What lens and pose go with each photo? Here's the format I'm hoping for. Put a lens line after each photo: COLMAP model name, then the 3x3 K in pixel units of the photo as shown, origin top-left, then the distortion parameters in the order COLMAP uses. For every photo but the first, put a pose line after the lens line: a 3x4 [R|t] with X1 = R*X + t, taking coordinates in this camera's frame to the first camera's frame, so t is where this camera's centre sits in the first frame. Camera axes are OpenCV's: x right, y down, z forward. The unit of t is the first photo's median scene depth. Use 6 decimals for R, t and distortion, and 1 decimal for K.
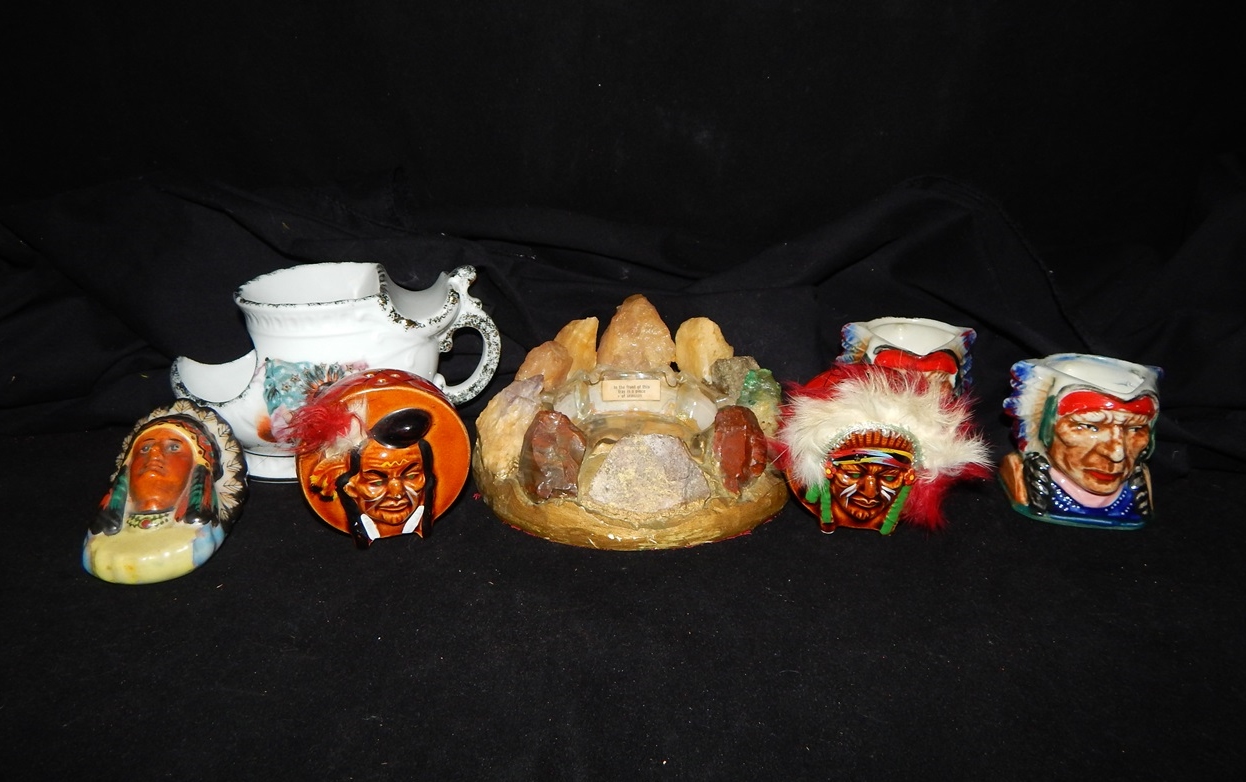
lens RADIAL K [[885.6, 0, 616.4], [0, 885.6, 354.0], [0, 0, 1]] dist [0.001245, -0.000854]
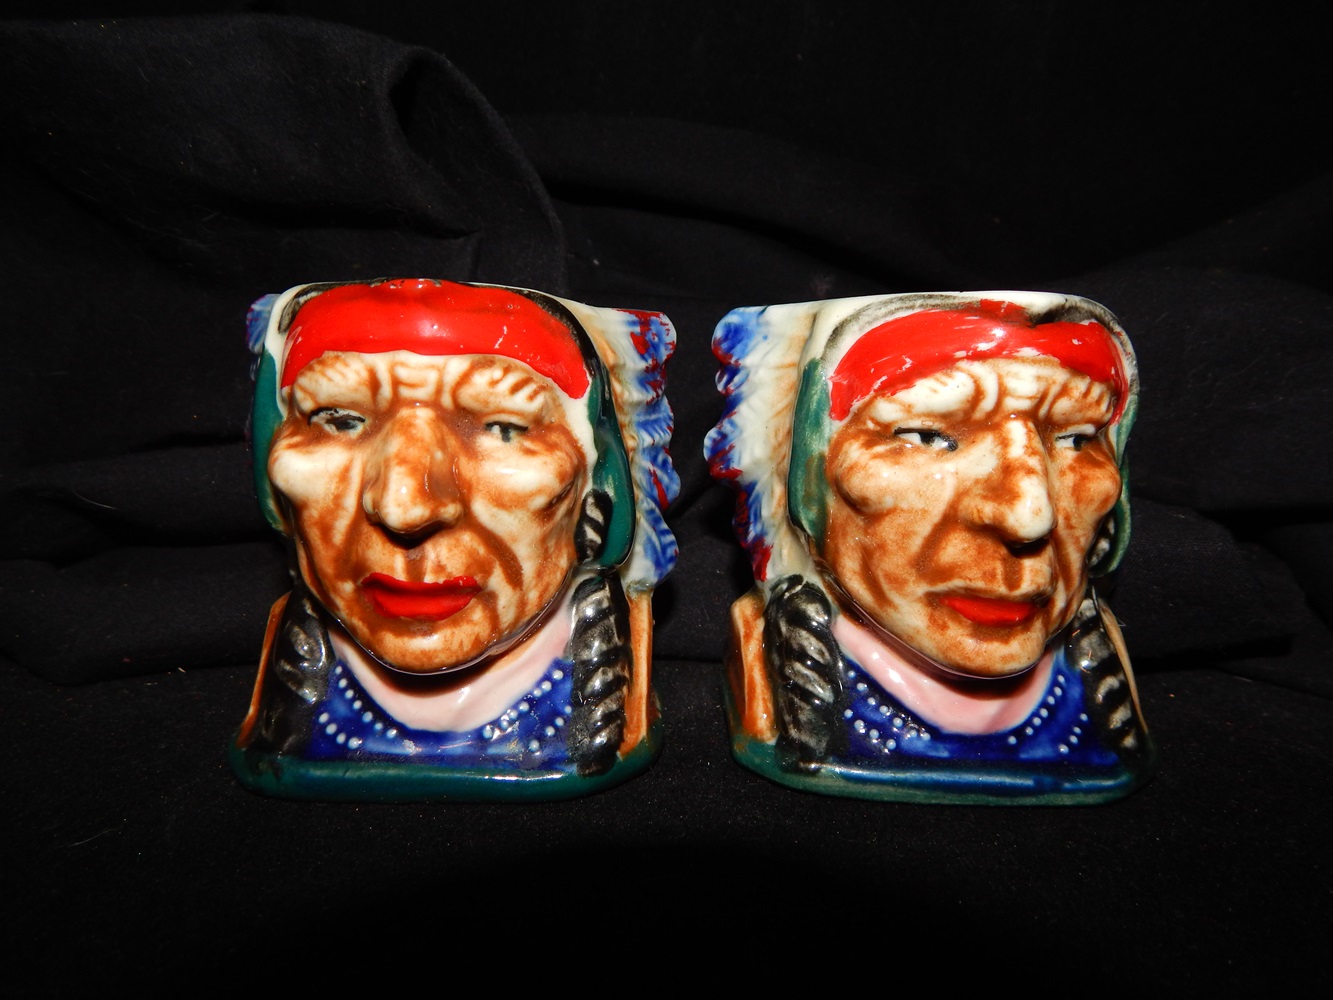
lens RADIAL K [[888.5, 0, 666.5], [0, 888.5, 500.0], [0, 0, 1]] dist [0.008625, 0.001307]
pose [[0.986417, -0.008717, 0.164030, 0.339162], [0.038041, 0.983567, -0.176493, 0.126934], [-0.159796, 0.180335, 0.970538, 0.620801]]
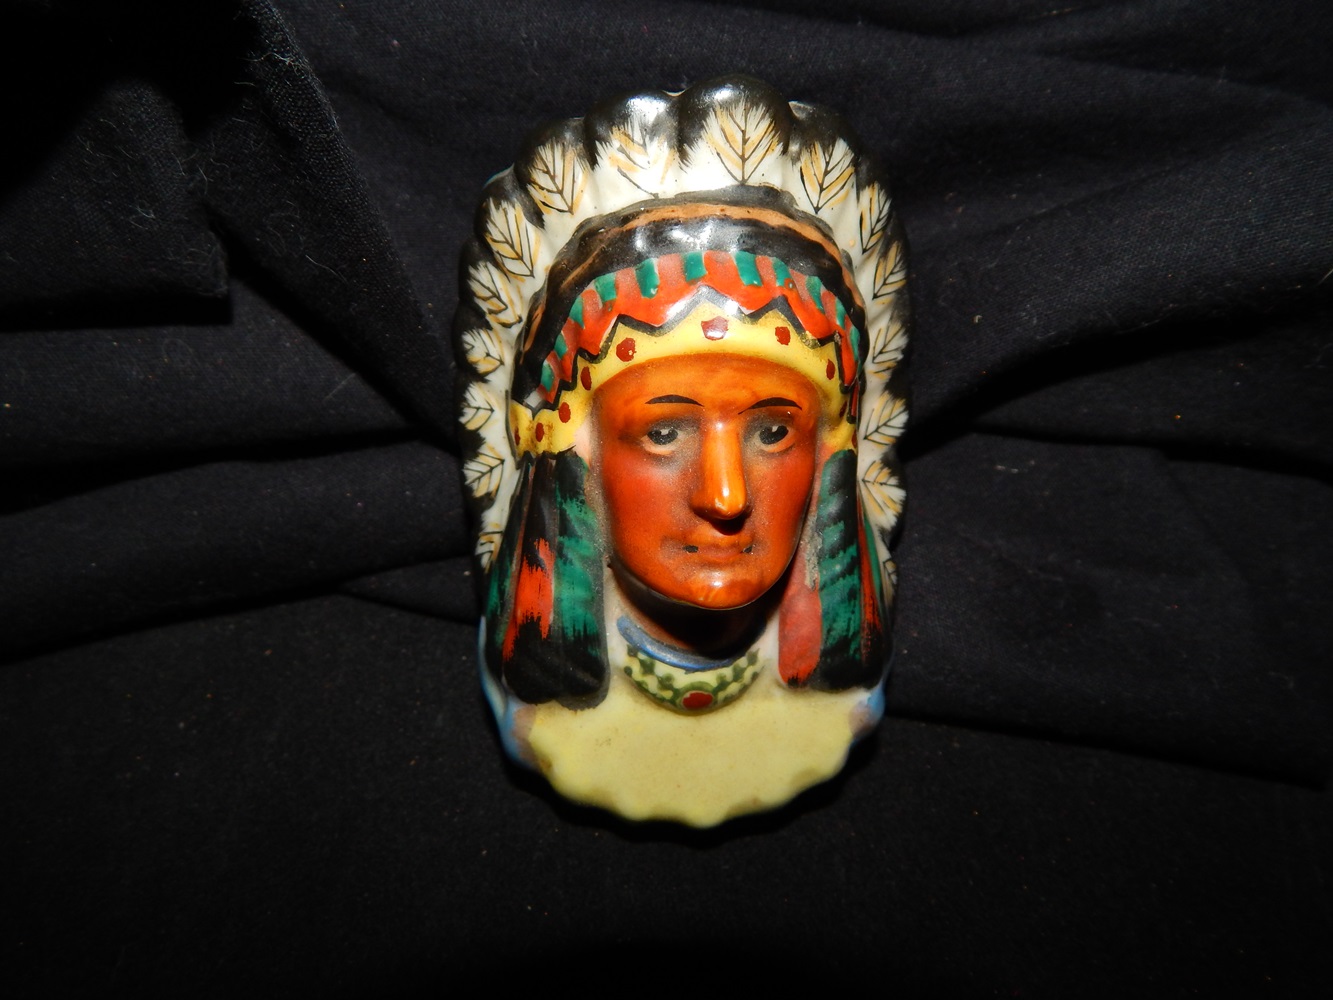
lens RADIAL K [[966.0, 0, 666.5], [0, 966.0, 500.0], [0, 0, 1]] dist [0.000795, -0.003813]
pose [[0.986777, 0.160412, 0.023221, -0.522884], [-0.102795, 0.508598, 0.854846, -0.102981], [0.125317, -0.845929, 0.518362, 0.834005]]
